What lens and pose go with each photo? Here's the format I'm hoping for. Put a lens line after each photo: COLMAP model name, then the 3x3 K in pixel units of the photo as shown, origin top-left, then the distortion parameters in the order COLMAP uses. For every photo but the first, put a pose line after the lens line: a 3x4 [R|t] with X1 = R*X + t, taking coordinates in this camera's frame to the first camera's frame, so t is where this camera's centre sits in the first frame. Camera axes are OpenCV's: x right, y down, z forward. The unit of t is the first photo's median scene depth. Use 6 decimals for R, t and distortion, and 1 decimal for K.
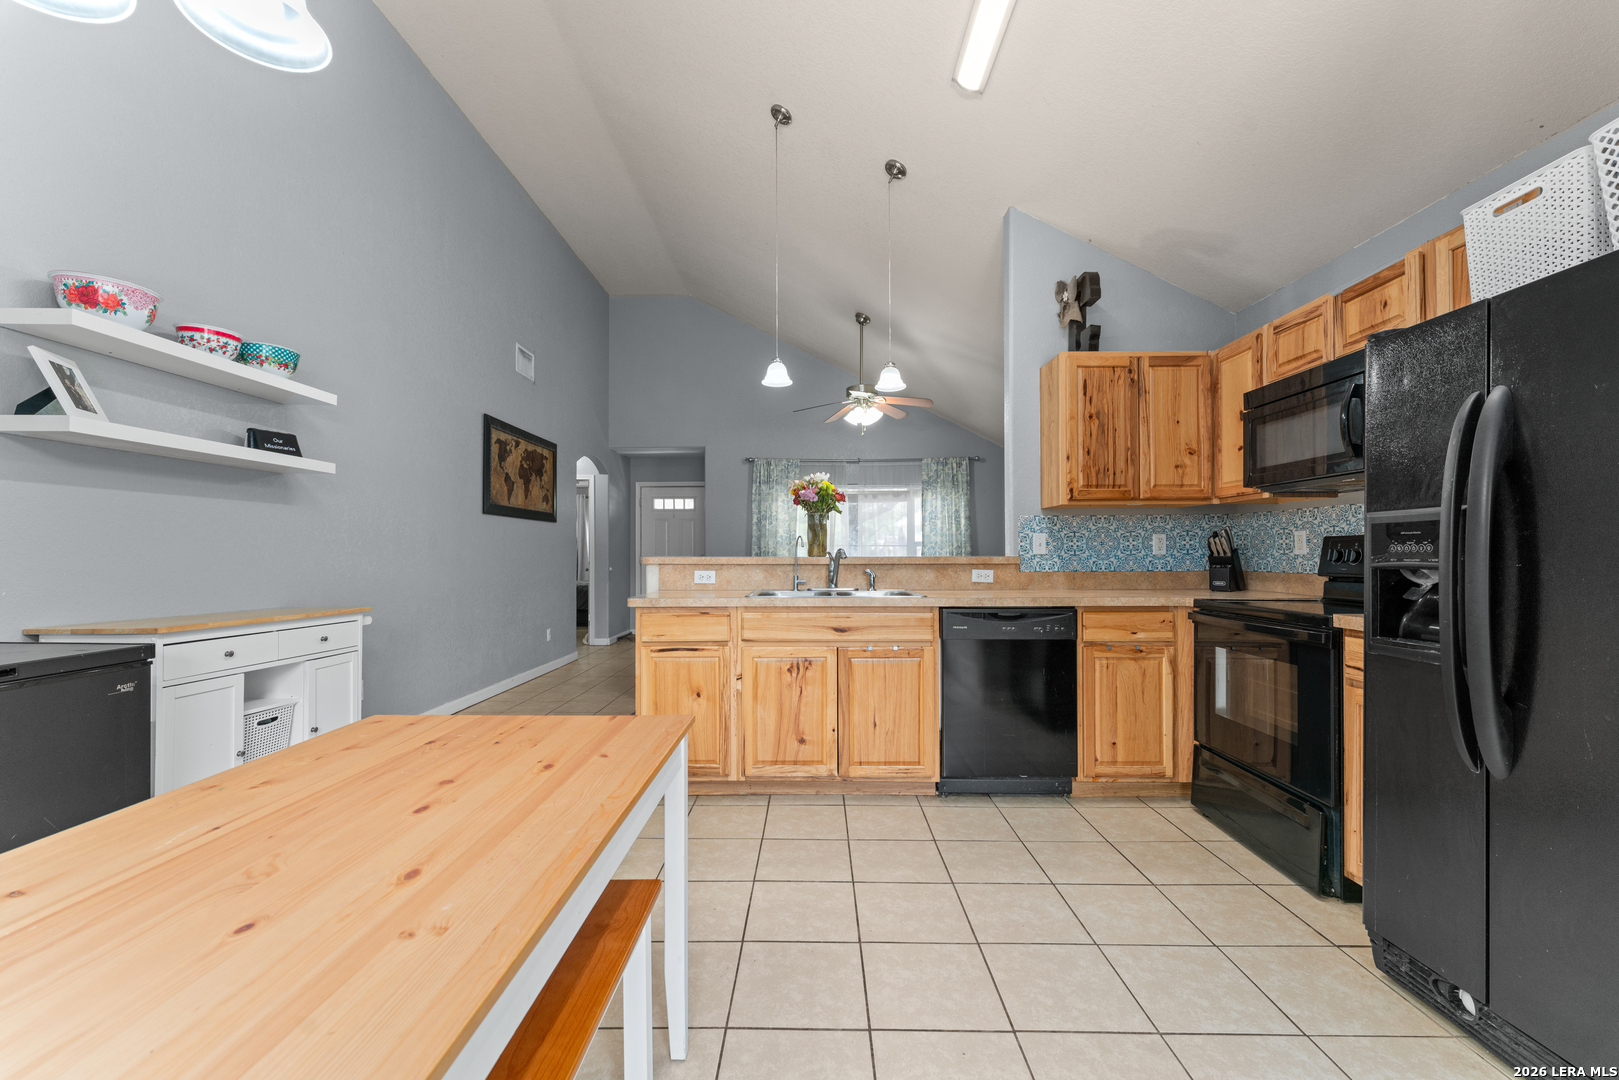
lens RADIAL K [[701.4, 0, 755.7], [0, 701.4, 542.4], [0, 0, 1]] dist [-0.001937, -0.000309]
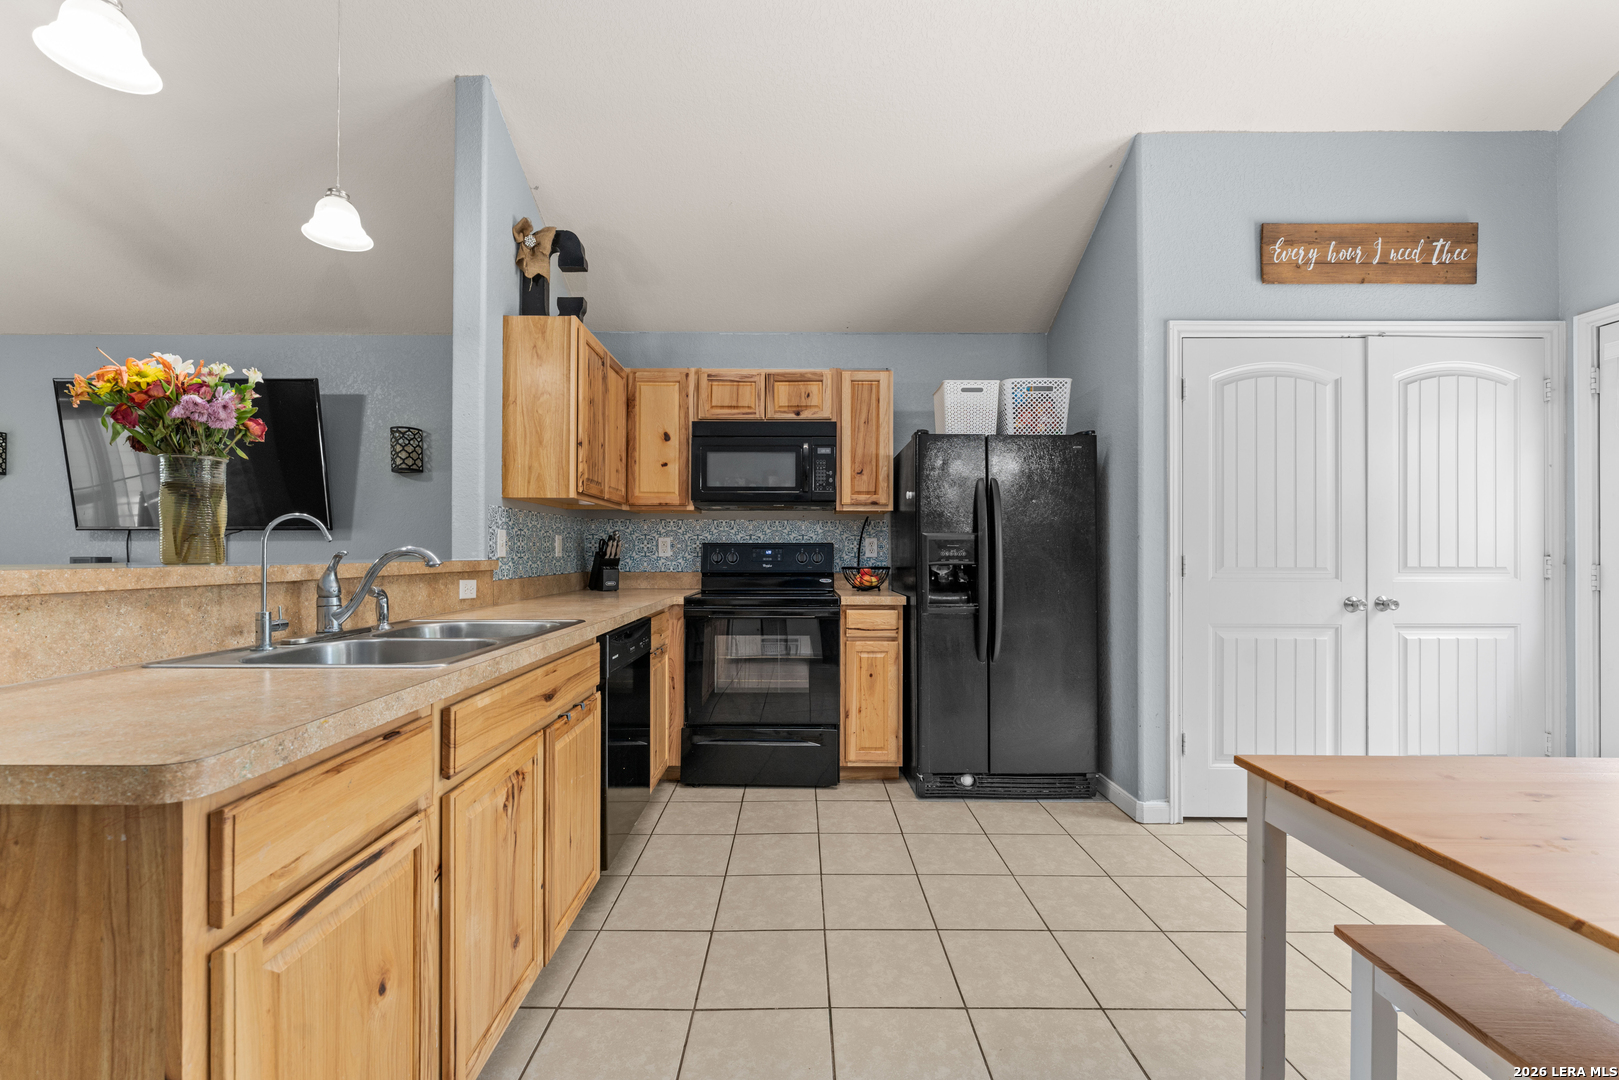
lens RADIAL K [[648.1, 0, 830.3], [0, 648.1, 549.7], [0, 0, 1]] dist [-0.001878, -0.000376]
pose [[-0.107166, 0.007228, 0.994215, -0.380389], [-0.018217, 0.999791, -0.009232, 0.010369], [-0.994074, -0.019101, -0.107012, 0.793654]]
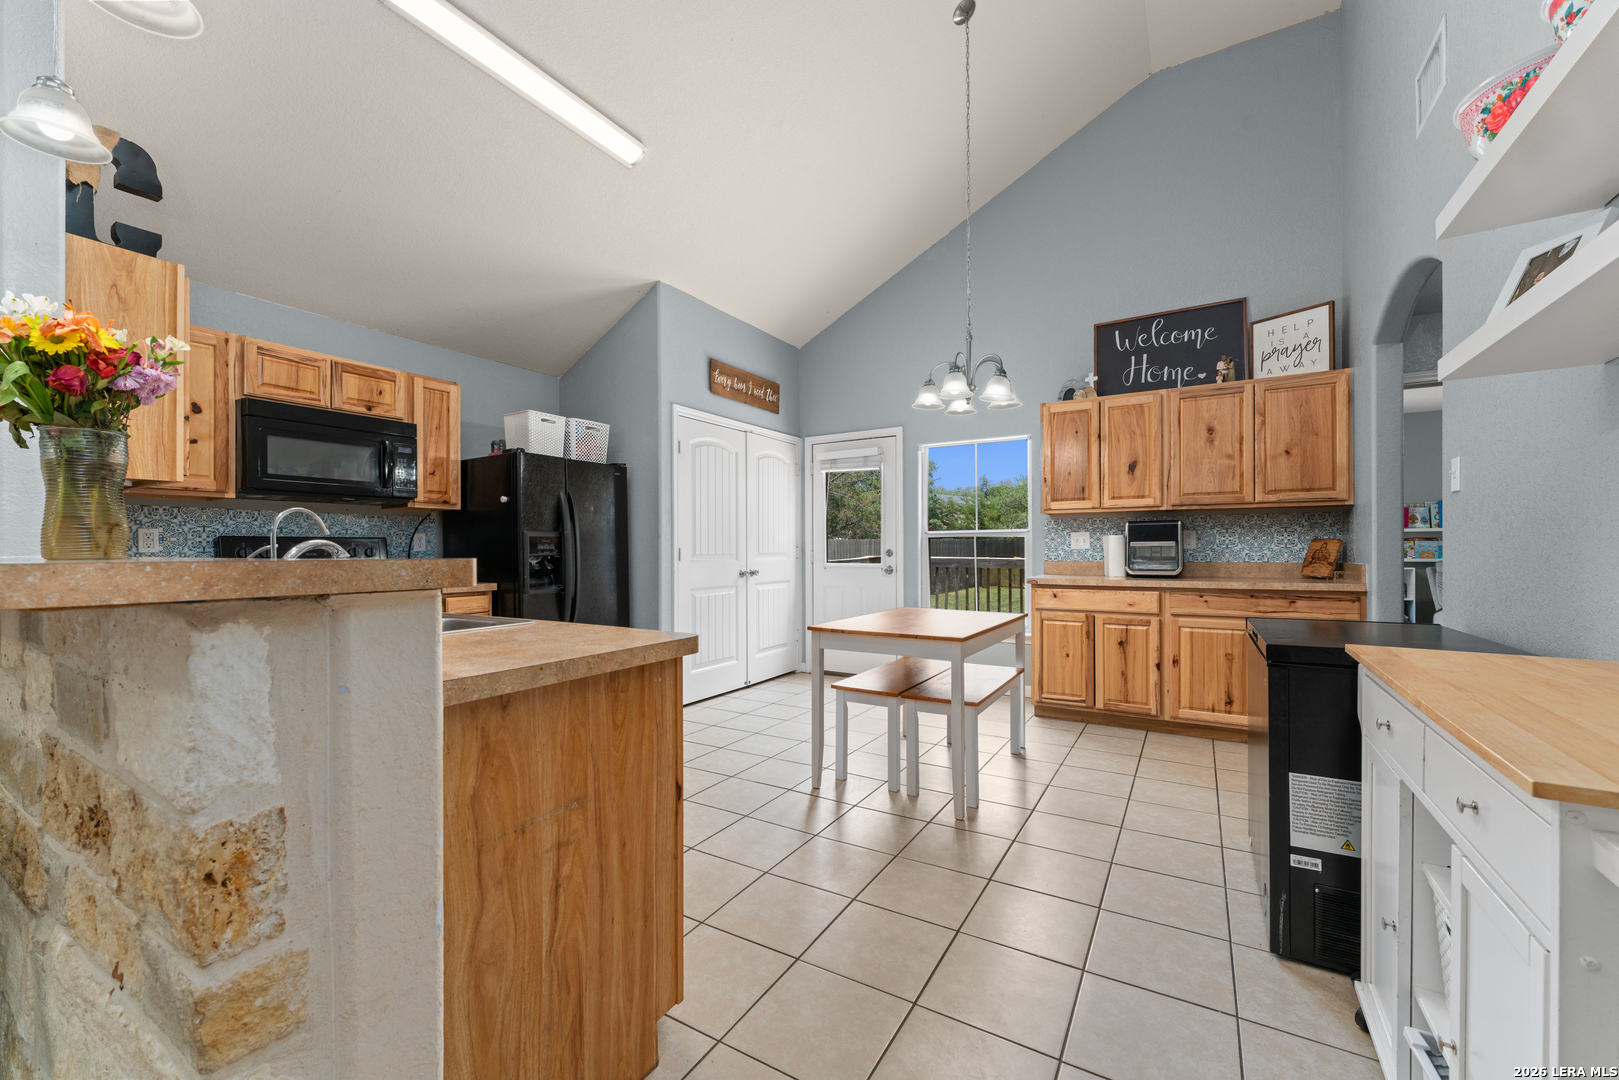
lens RADIAL K [[598.8, 0, 841.1], [0, 598.8, 548.8], [0, 0, 1]] dist [-0.001409, -0.000304]
pose [[-0.917094, 0.004611, 0.398644, -0.423888], [-0.000971, 0.999904, -0.013801, 0.021593], [-0.398670, -0.013044, -0.917002, 1.315571]]
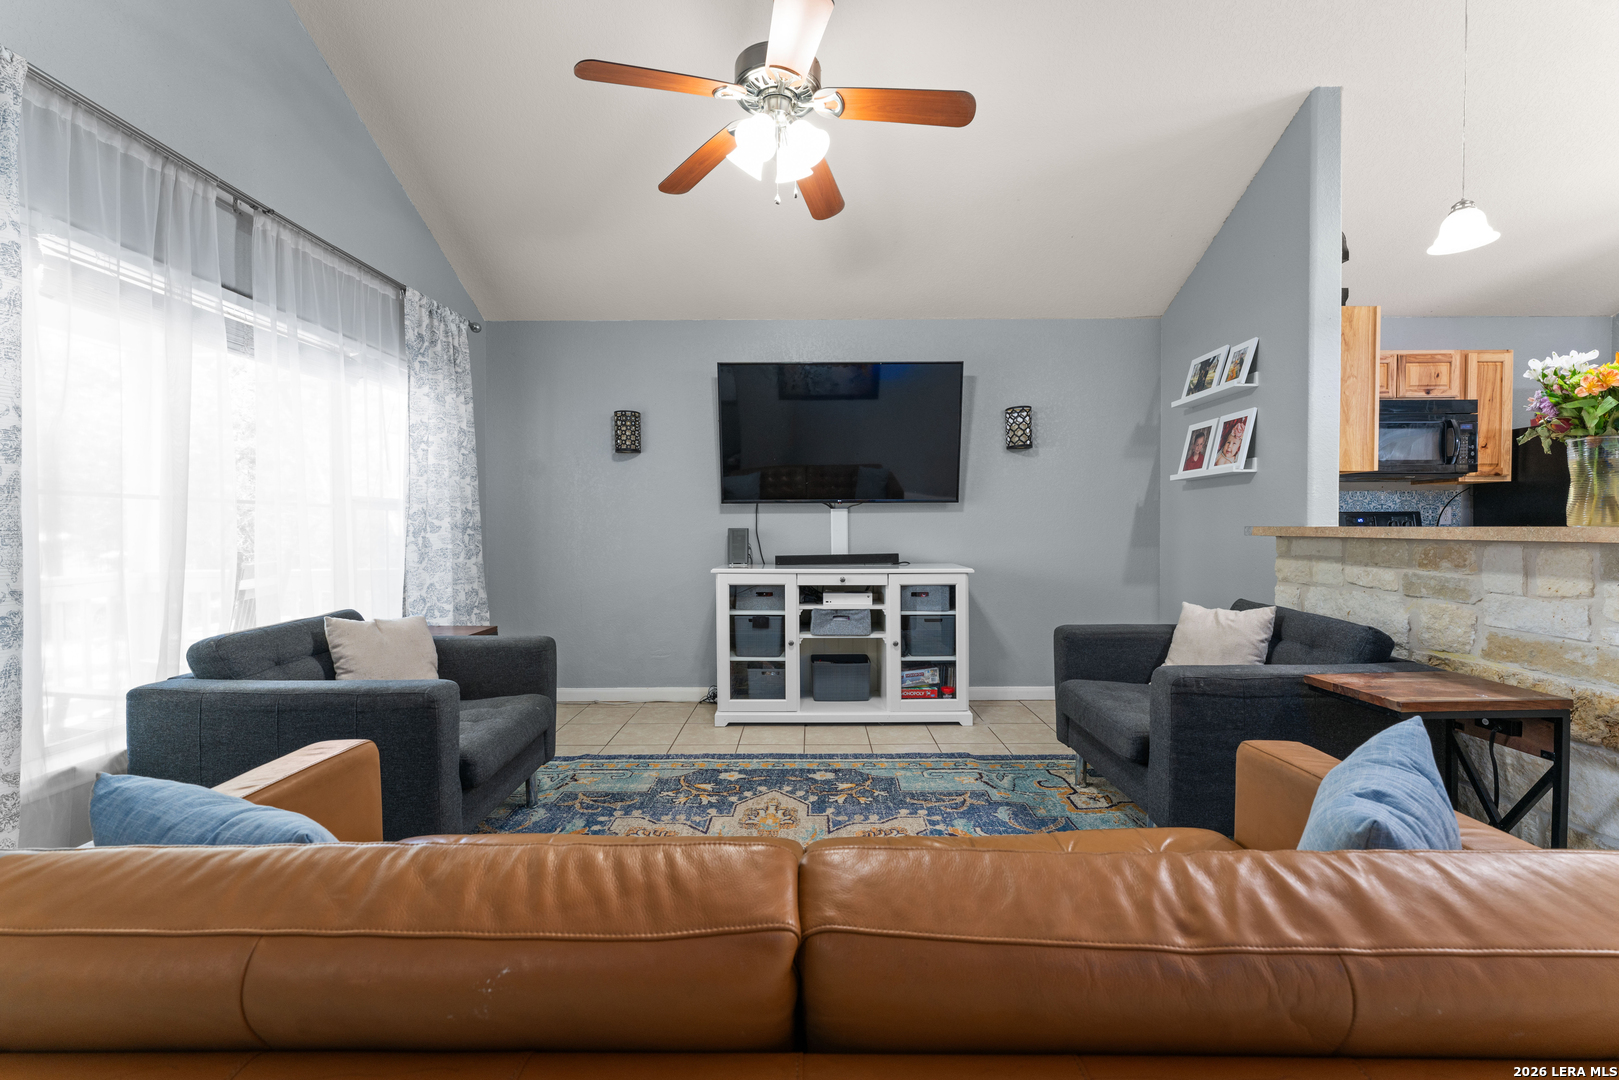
lens RADIAL K [[656.5, 0, 824.3], [0, 656.5, 539.2], [0, 0, 1]] dist [-0.001156, -0.000291]
pose [[-0.109575, -0.017219, 0.993829, -0.360861], [-0.011993, 0.999800, 0.016000, 0.032167], [-0.993906, -0.010166, -0.109760, 1.871508]]
